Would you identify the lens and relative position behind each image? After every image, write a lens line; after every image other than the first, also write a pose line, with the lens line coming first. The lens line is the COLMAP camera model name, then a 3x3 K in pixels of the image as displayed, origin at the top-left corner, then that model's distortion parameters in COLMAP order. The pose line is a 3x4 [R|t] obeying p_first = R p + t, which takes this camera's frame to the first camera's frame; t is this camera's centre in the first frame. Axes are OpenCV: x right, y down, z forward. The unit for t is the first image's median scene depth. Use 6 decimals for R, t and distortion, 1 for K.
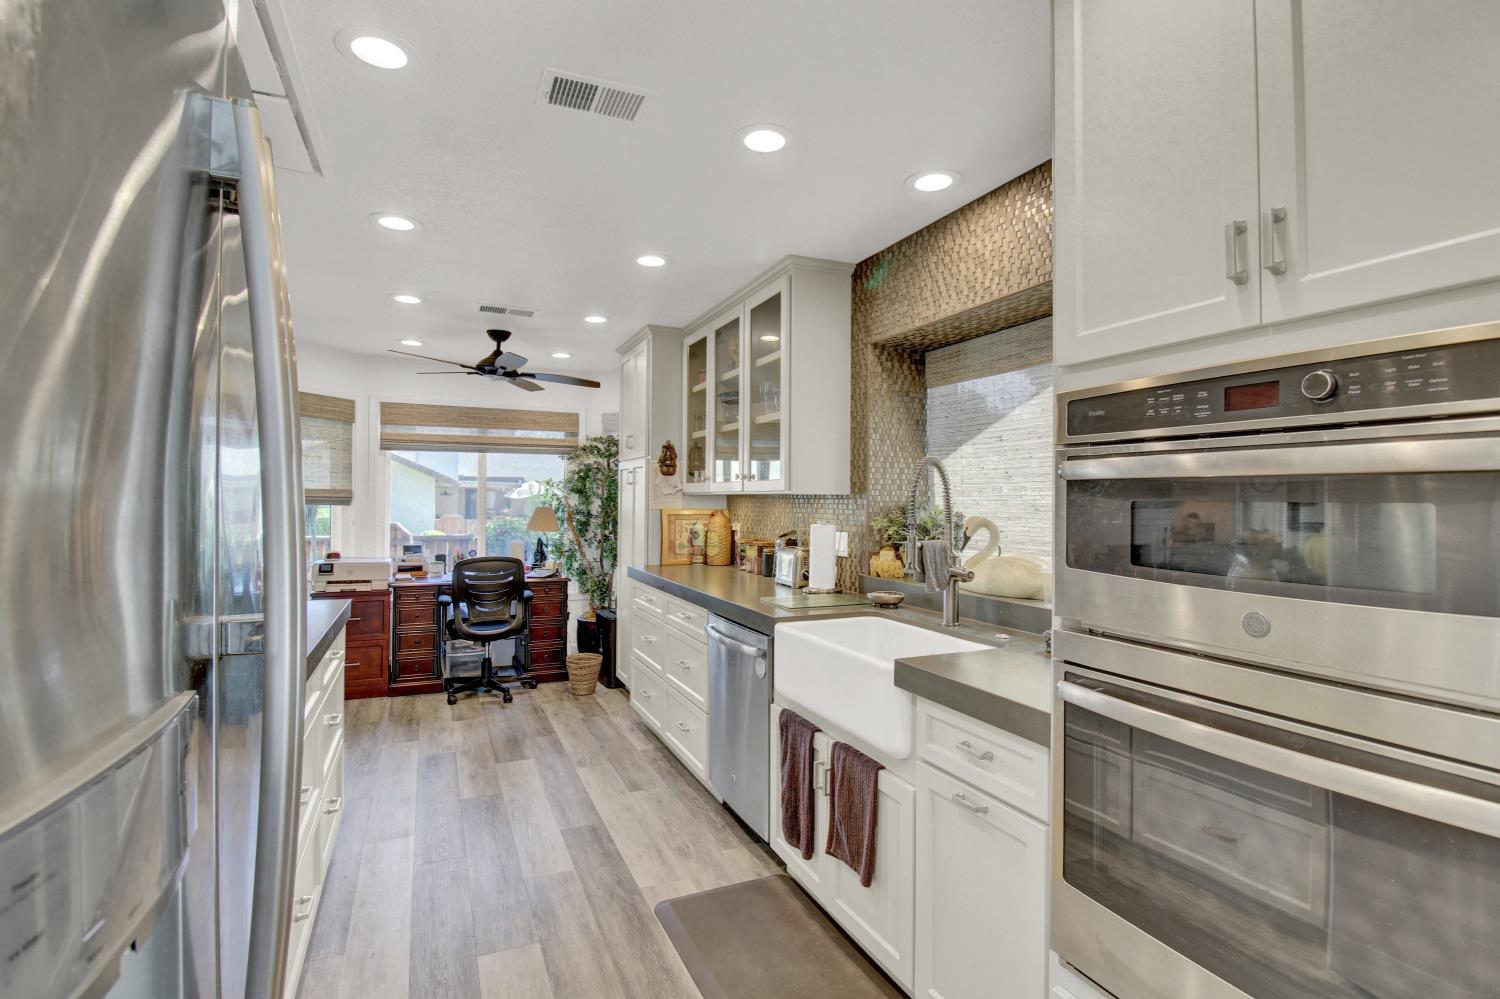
lens RADIAL K [[723.9, 0, 760.7], [0, 723.9, 490.7], [0, 0, 1]] dist [0.001093, -0.014232]
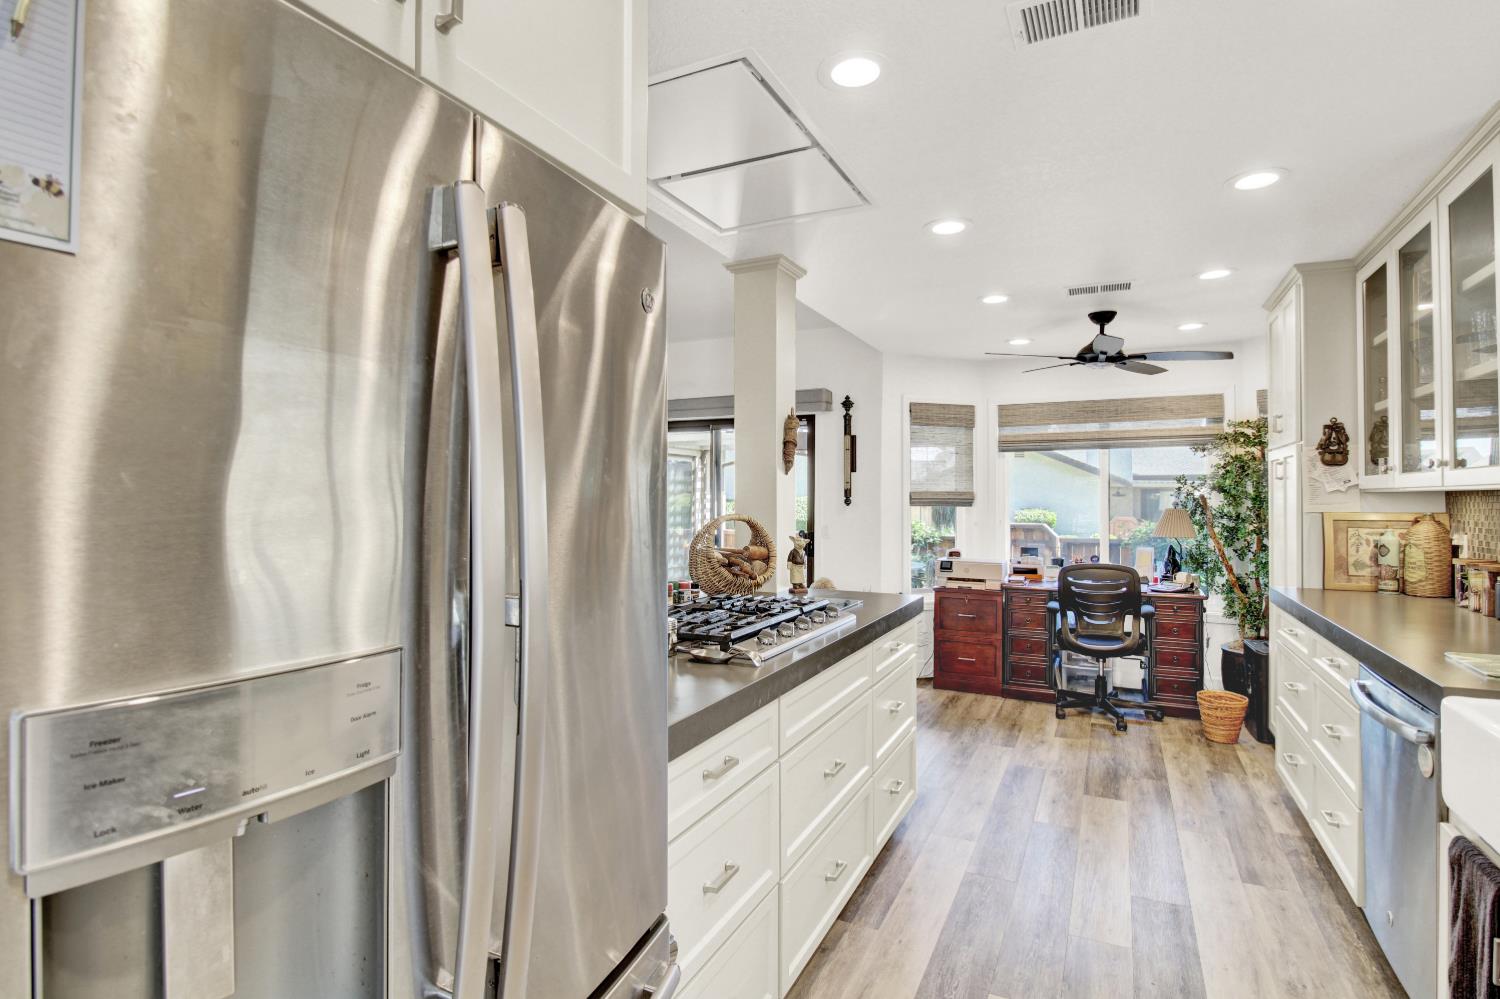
lens RADIAL K [[751.3, 0, 749.4], [0, 751.3, 488.7], [0, 0, 1]] dist [0.002640, -0.014470]
pose [[0.634597, -0.016528, -0.772667, 0.080825], [0.013443, 0.999856, -0.010346, 0.001619], [0.772726, -0.003821, 0.634728, 0.074904]]
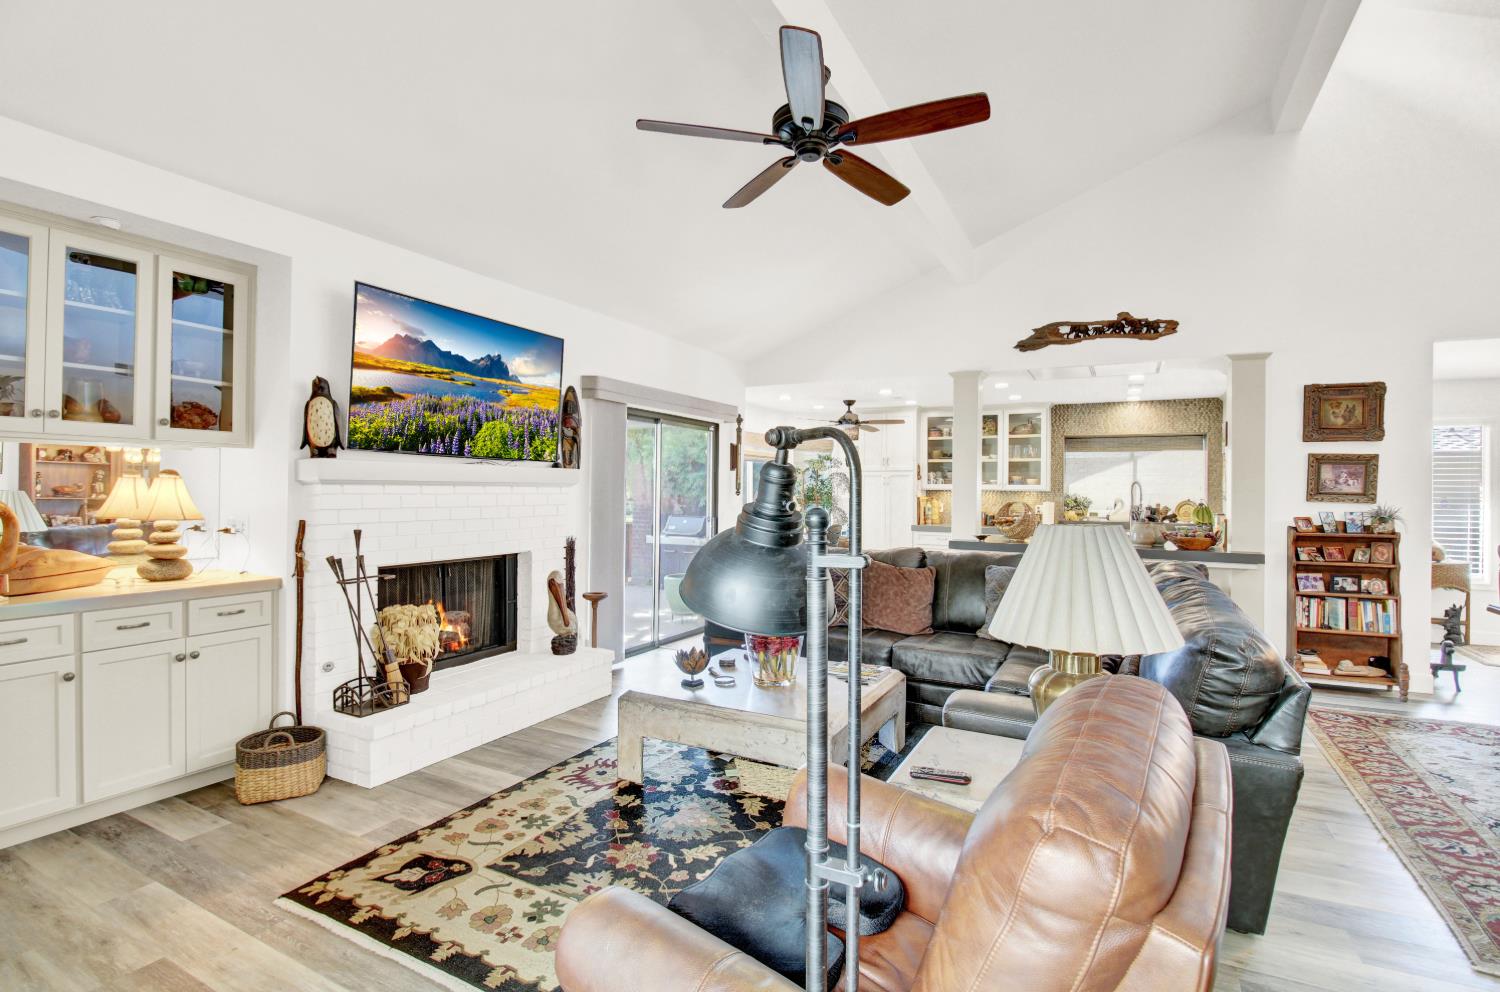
lens RADIAL K [[700.7, 0, 753.4], [0, 700.7, 490.6], [0, 0, 1]] dist [-0.001707, -0.012888]
pose [[0.787131, -0.001517, 0.616784, -1.742964], [-0.010157, 0.999830, 0.015421, -0.018179], [-0.616702, -0.018403, 0.786981, -0.261210]]
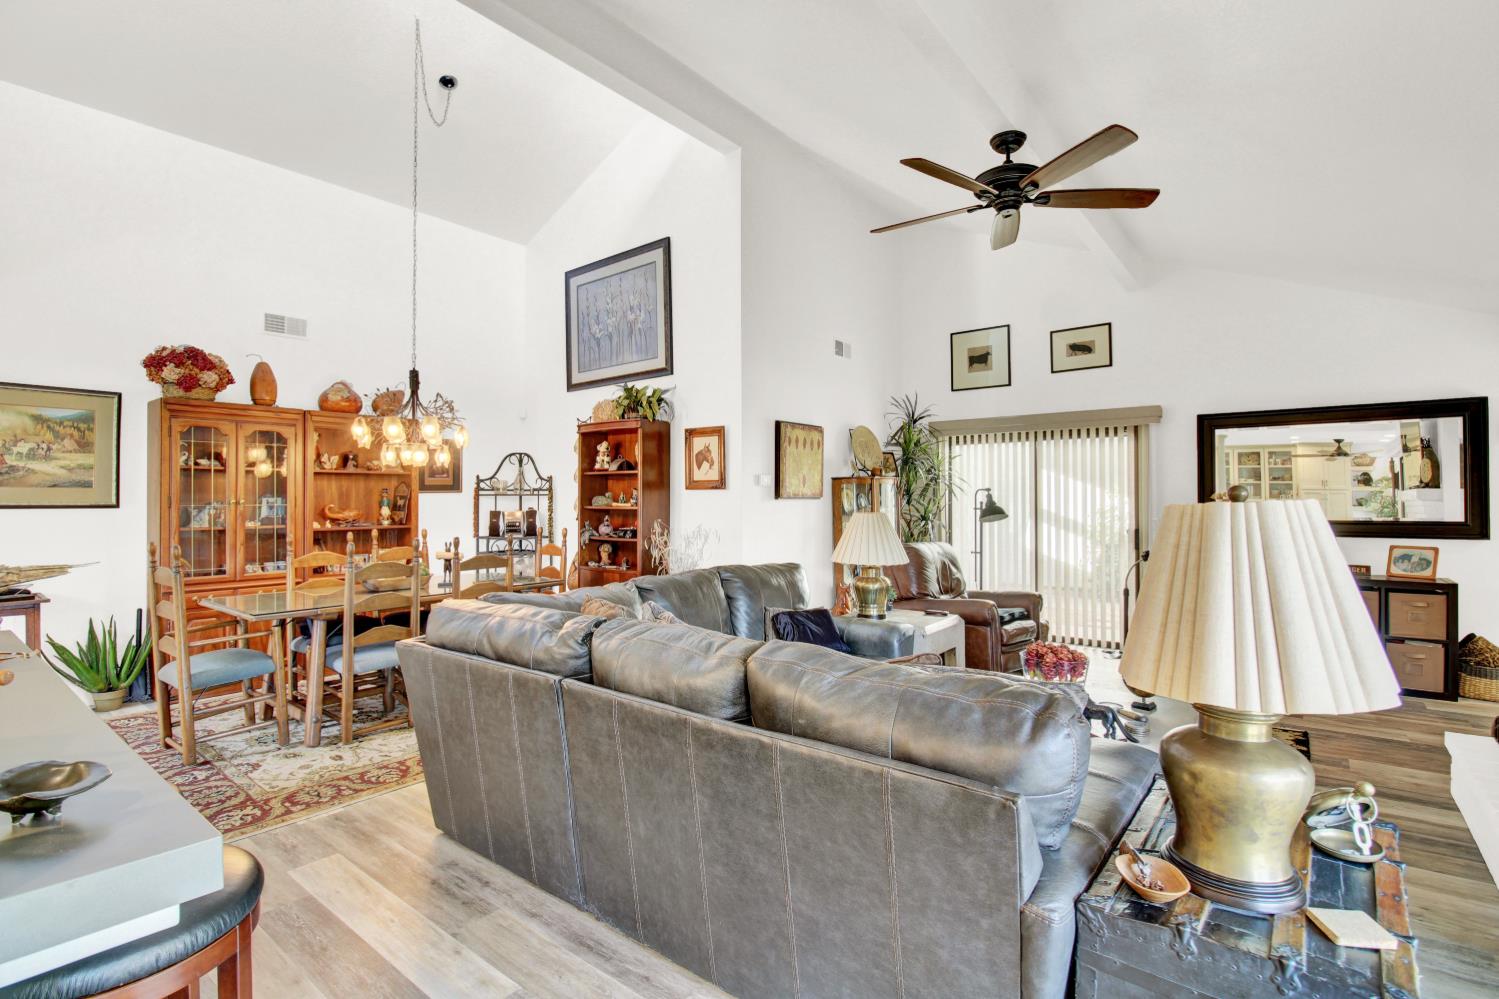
lens RADIAL K [[705.2, 0, 757.2], [0, 705.2, 492.6], [0, 0, 1]] dist [0.001648, -0.015298]
pose [[-0.885274, -0.012983, -0.464888, -0.645045], [-0.002421, 0.999725, -0.023309, 0.002932], [0.465063, -0.019510, -0.885063, 0.825492]]
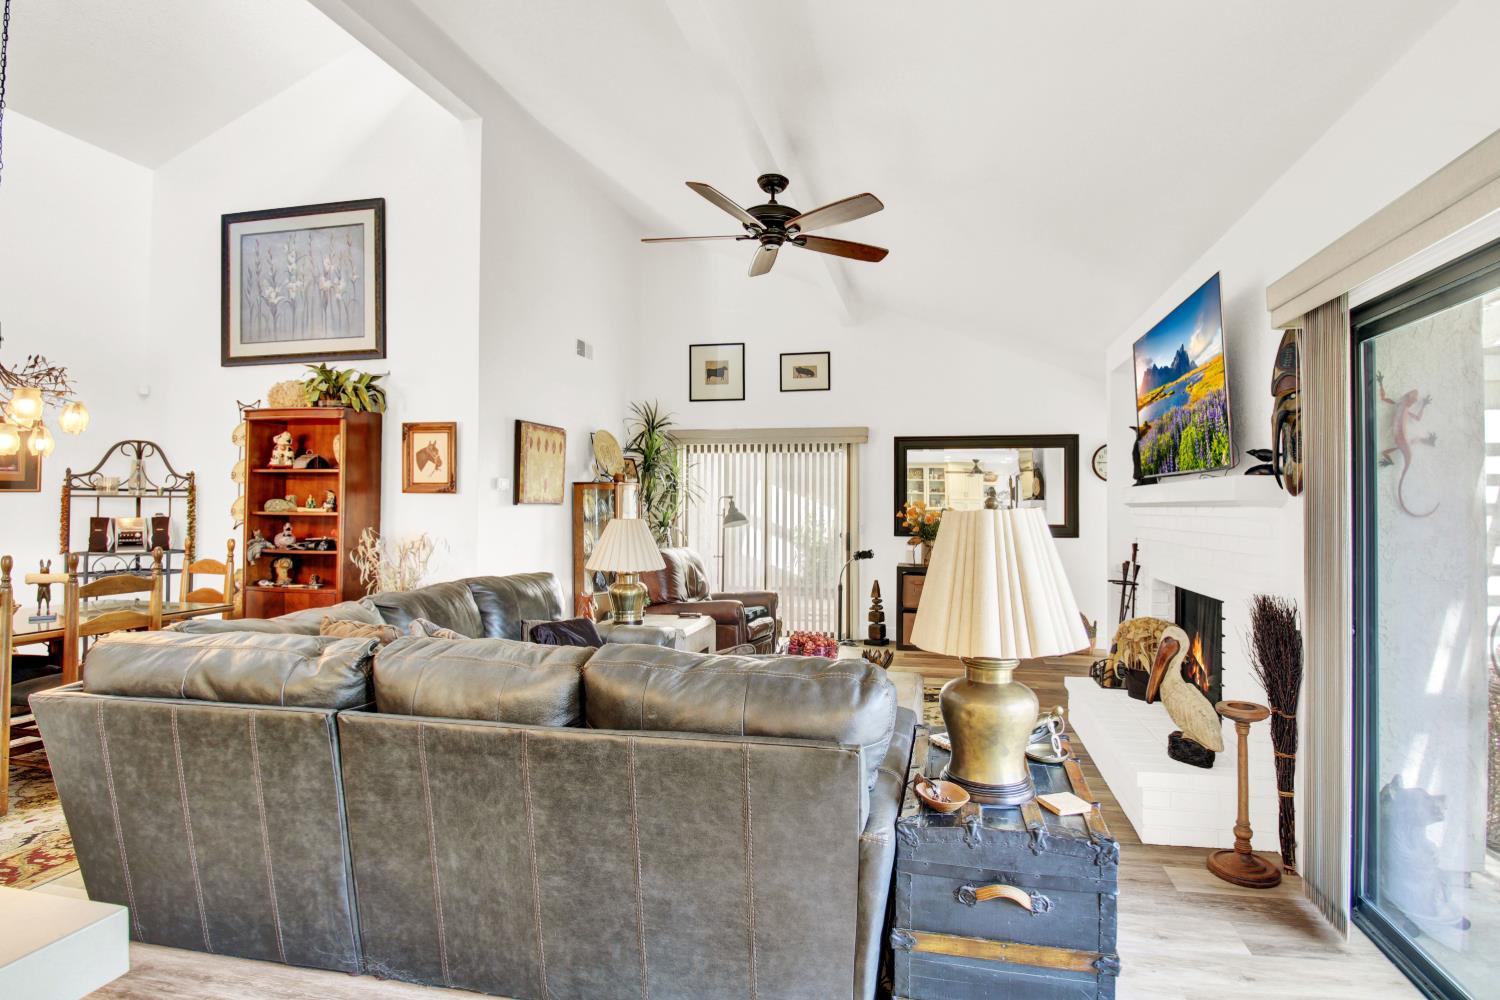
lens RADIAL K [[719.9, 0, 814.5], [0, 719.9, 497.1], [0, 0, 1]] dist [0.002608, -0.013047]
pose [[-0.564372, -0.023488, -0.825187, -0.552849], [-0.002287, 0.999636, -0.026890, 0.003602], [0.825518, -0.013289, -0.564220, 0.805256]]
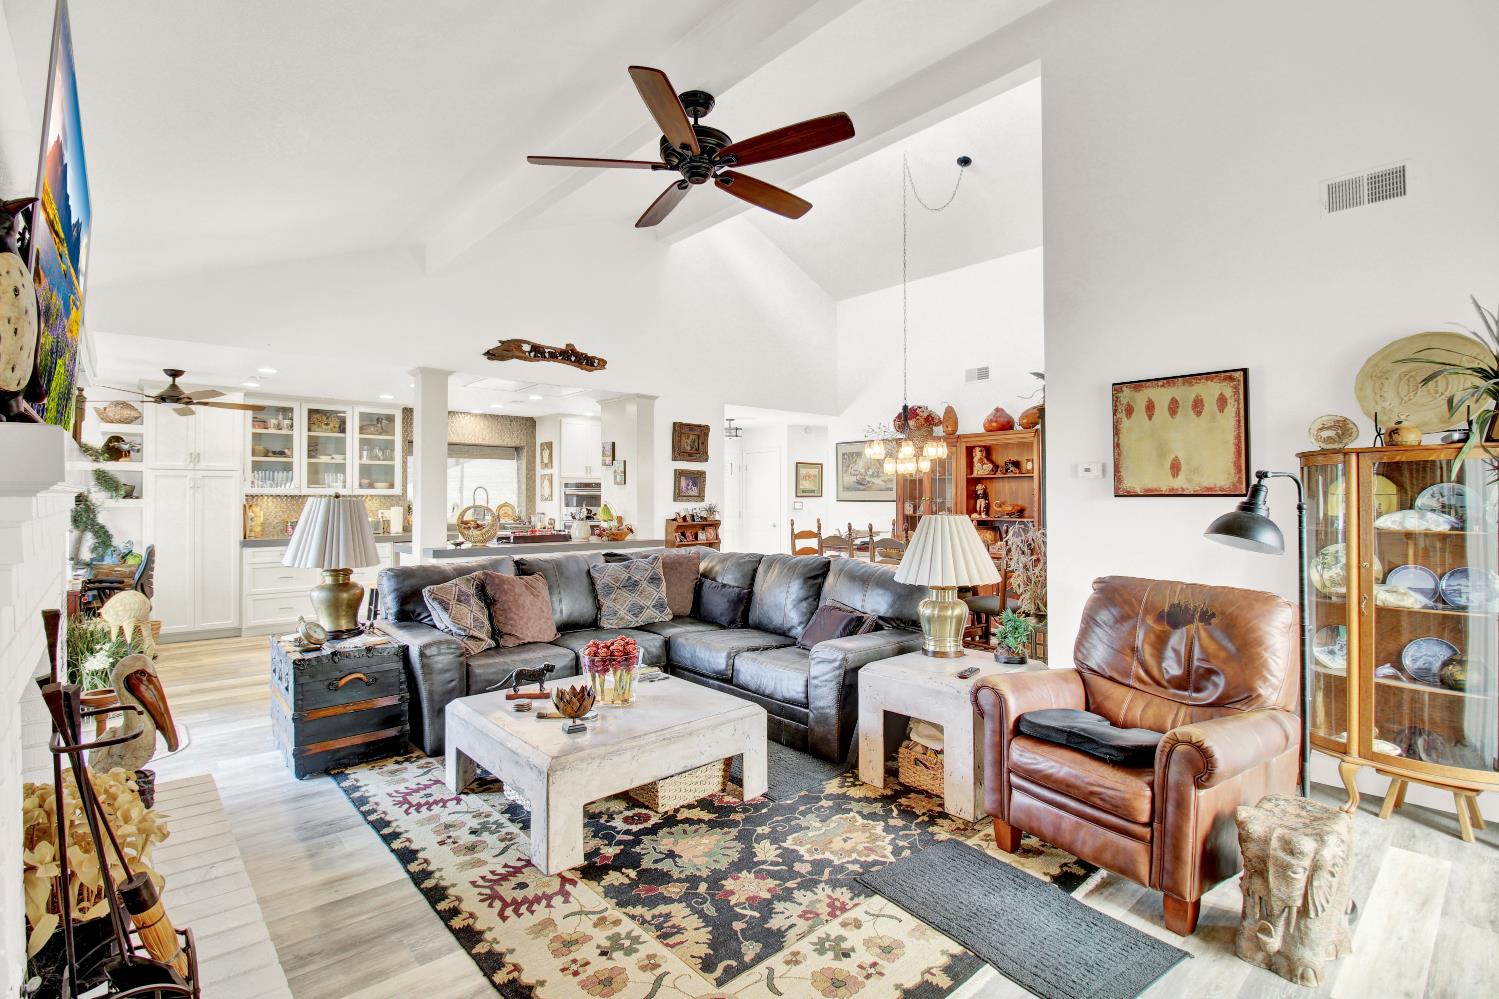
lens RADIAL K [[701.8, 0, 751.2], [0, 701.8, 493.5], [0, 0, 1]] dist [0.001098, -0.014864]
pose [[-0.301944, -0.003010, 0.953321, -1.981709], [-0.014469, 0.999894, -0.001426, -0.011960], [-0.953216, -0.014224, -0.301955, 0.410248]]
